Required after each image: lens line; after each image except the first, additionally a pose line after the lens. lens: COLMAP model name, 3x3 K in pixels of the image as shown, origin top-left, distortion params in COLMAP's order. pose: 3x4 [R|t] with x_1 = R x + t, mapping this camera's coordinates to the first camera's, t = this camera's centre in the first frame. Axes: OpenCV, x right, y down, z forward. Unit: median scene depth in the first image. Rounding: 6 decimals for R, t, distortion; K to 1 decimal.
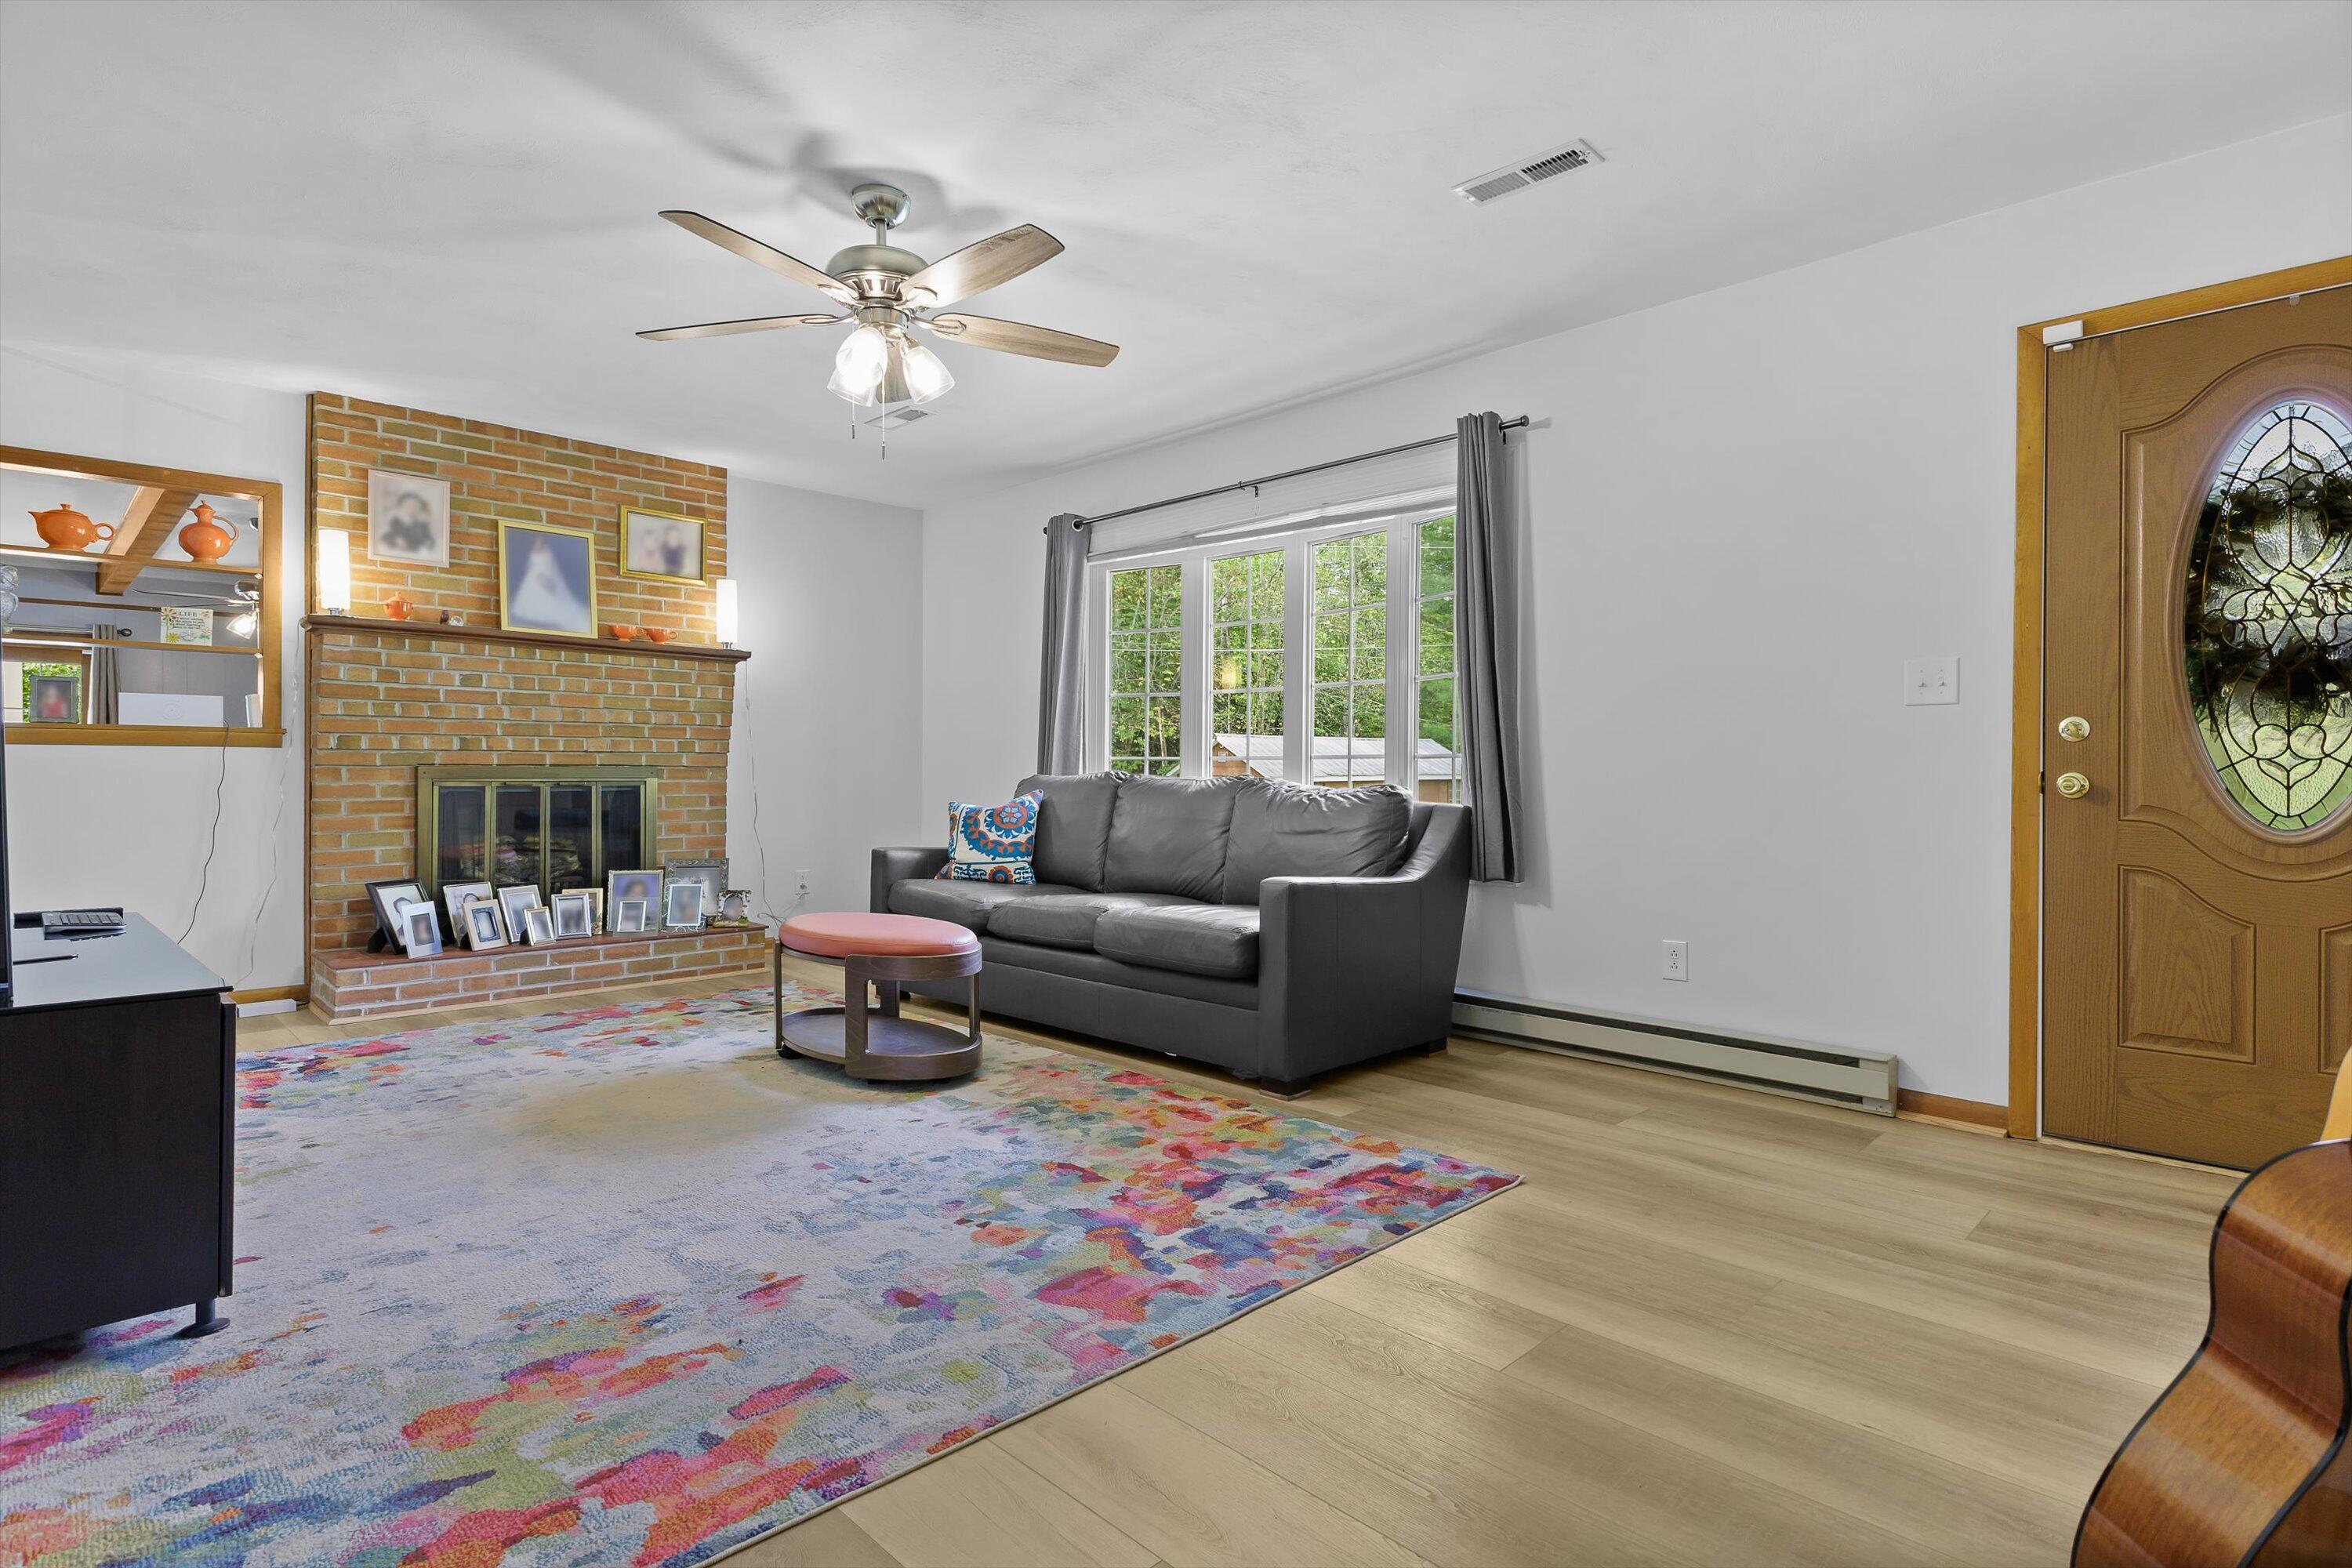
lens RADIAL K [[1172.7, 0, 1179.0], [0, 1172.7, 766.4], [0, 0, 1]] dist [0.013156, 0.000511]
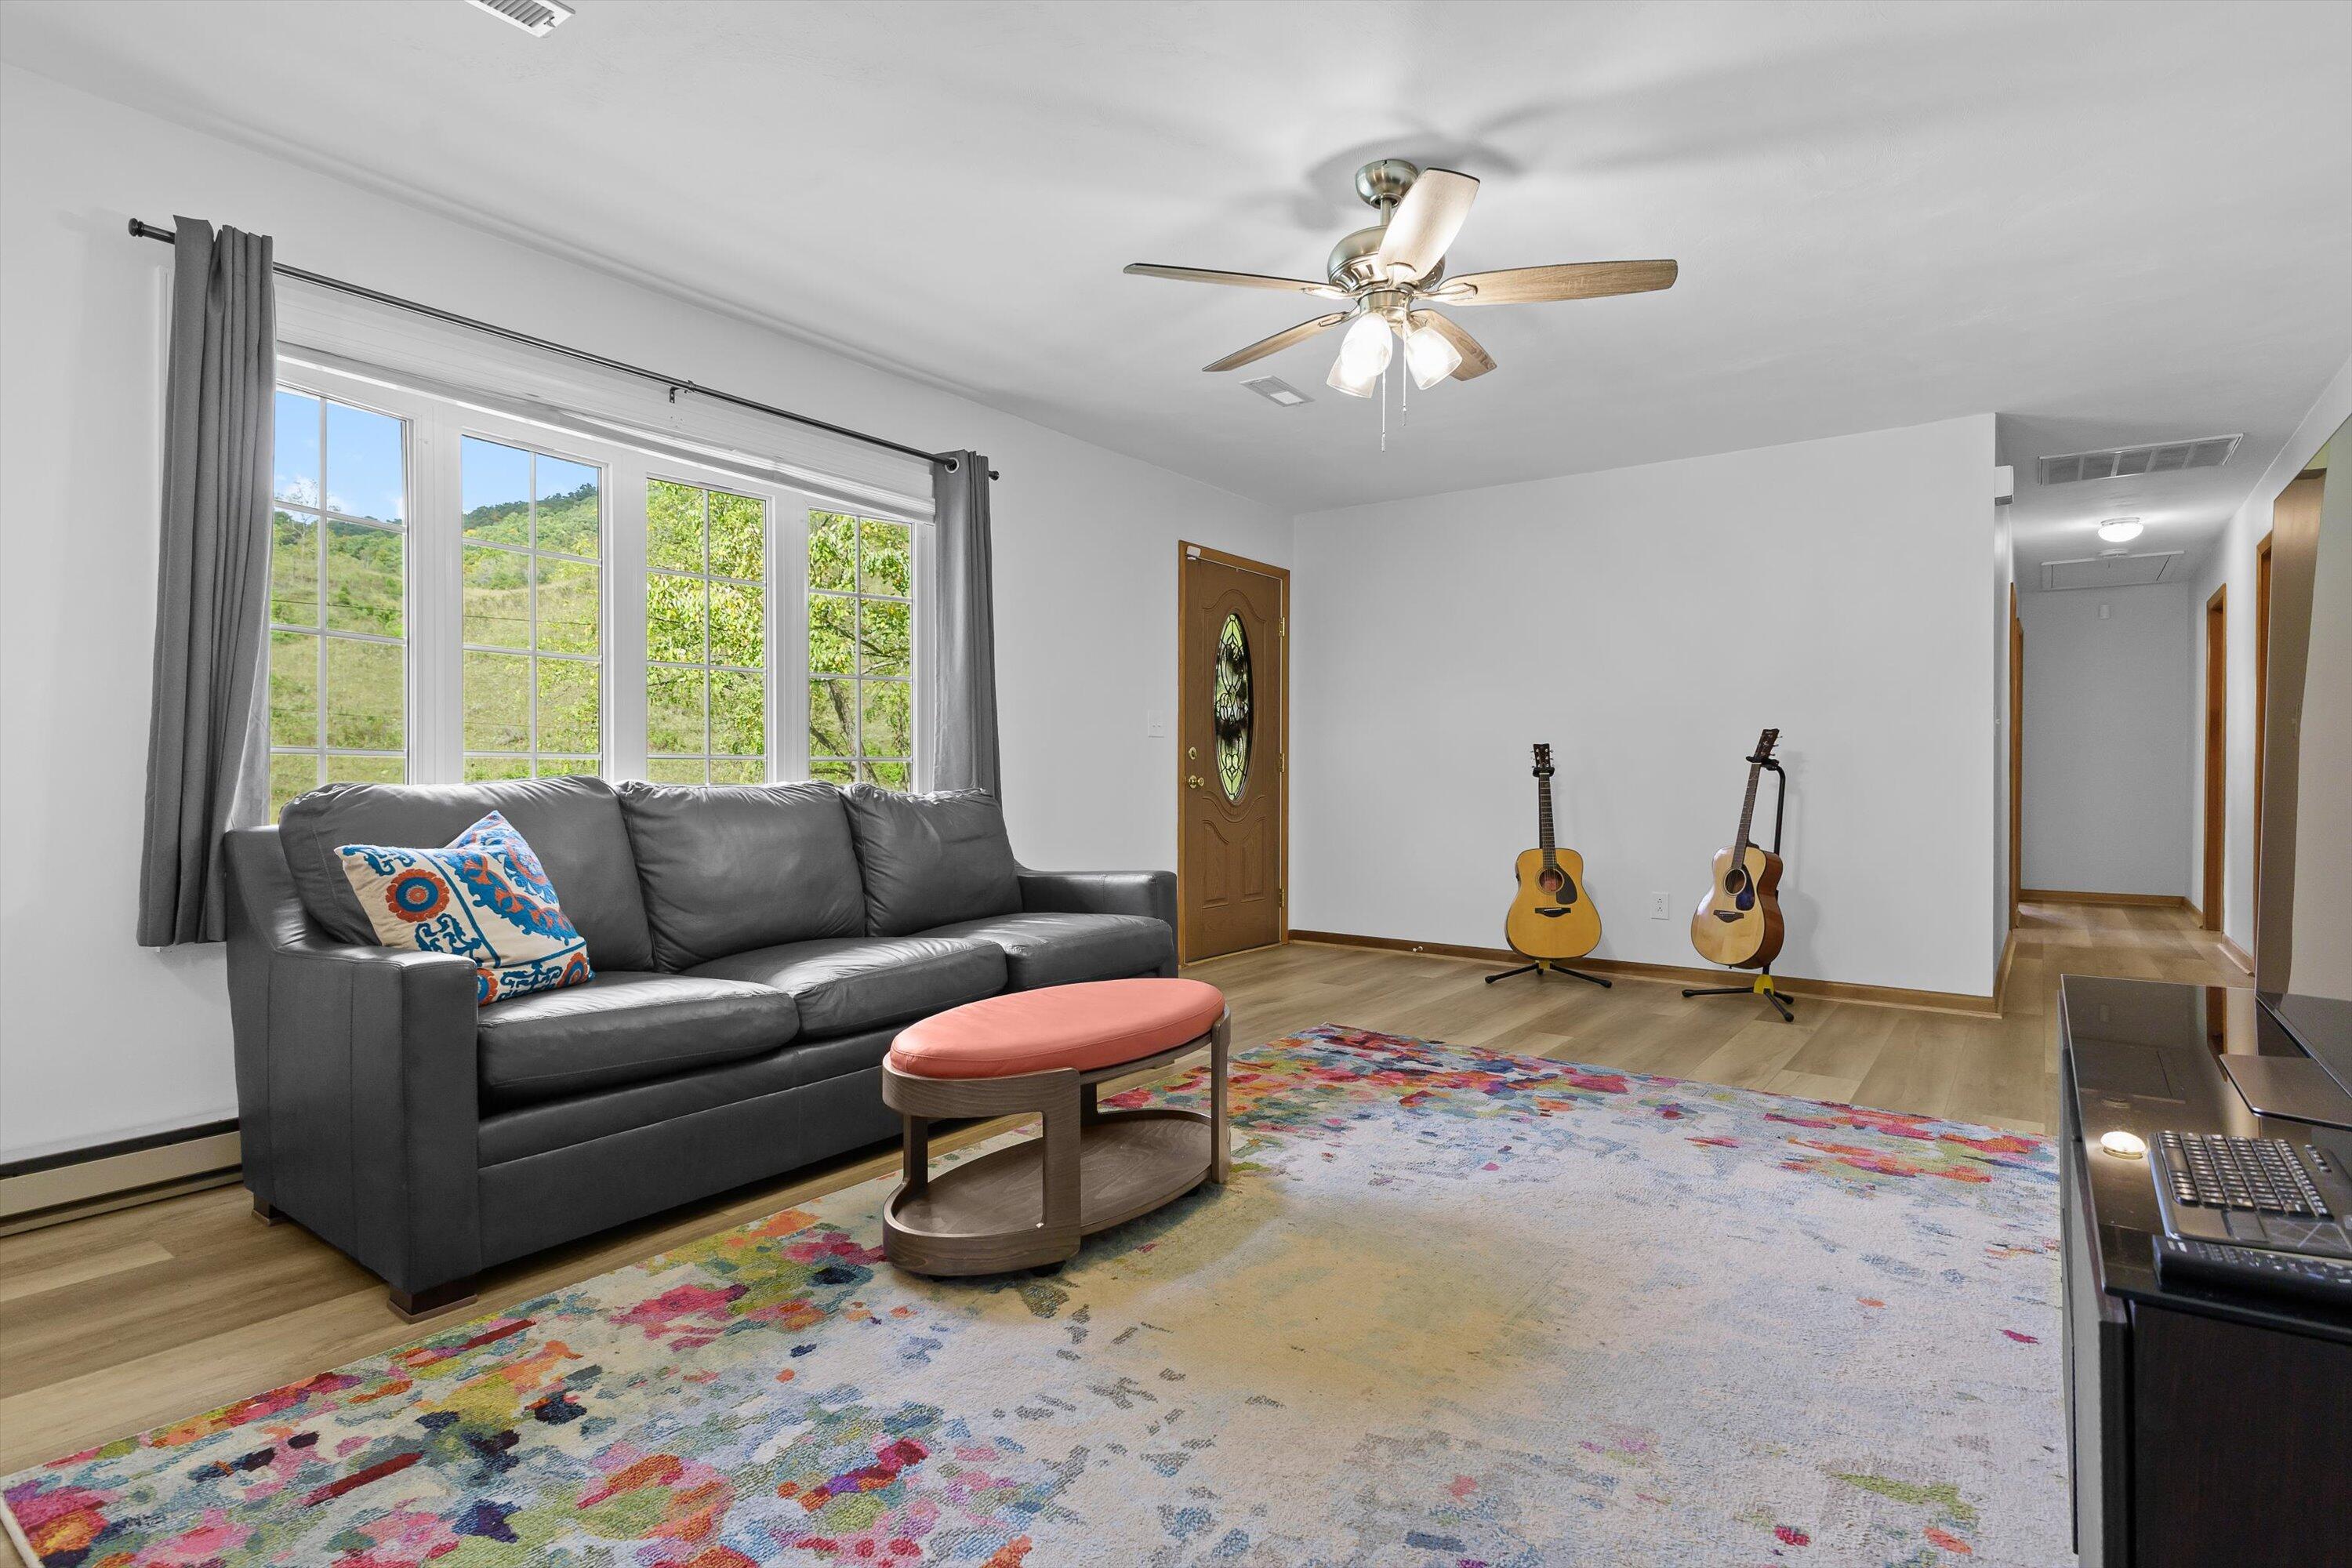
lens RADIAL K [[1172.7, 0, 1179.0], [0, 1172.7, 766.4], [0, 0, 1]] dist [0.013156, 0.000511]
pose [[-0.149539, 0.004889, 0.988744, -1.416457], [-0.006902, 0.999958, -0.005988, 0.002222], [-0.988732, -0.007720, -0.149499, 1.584823]]
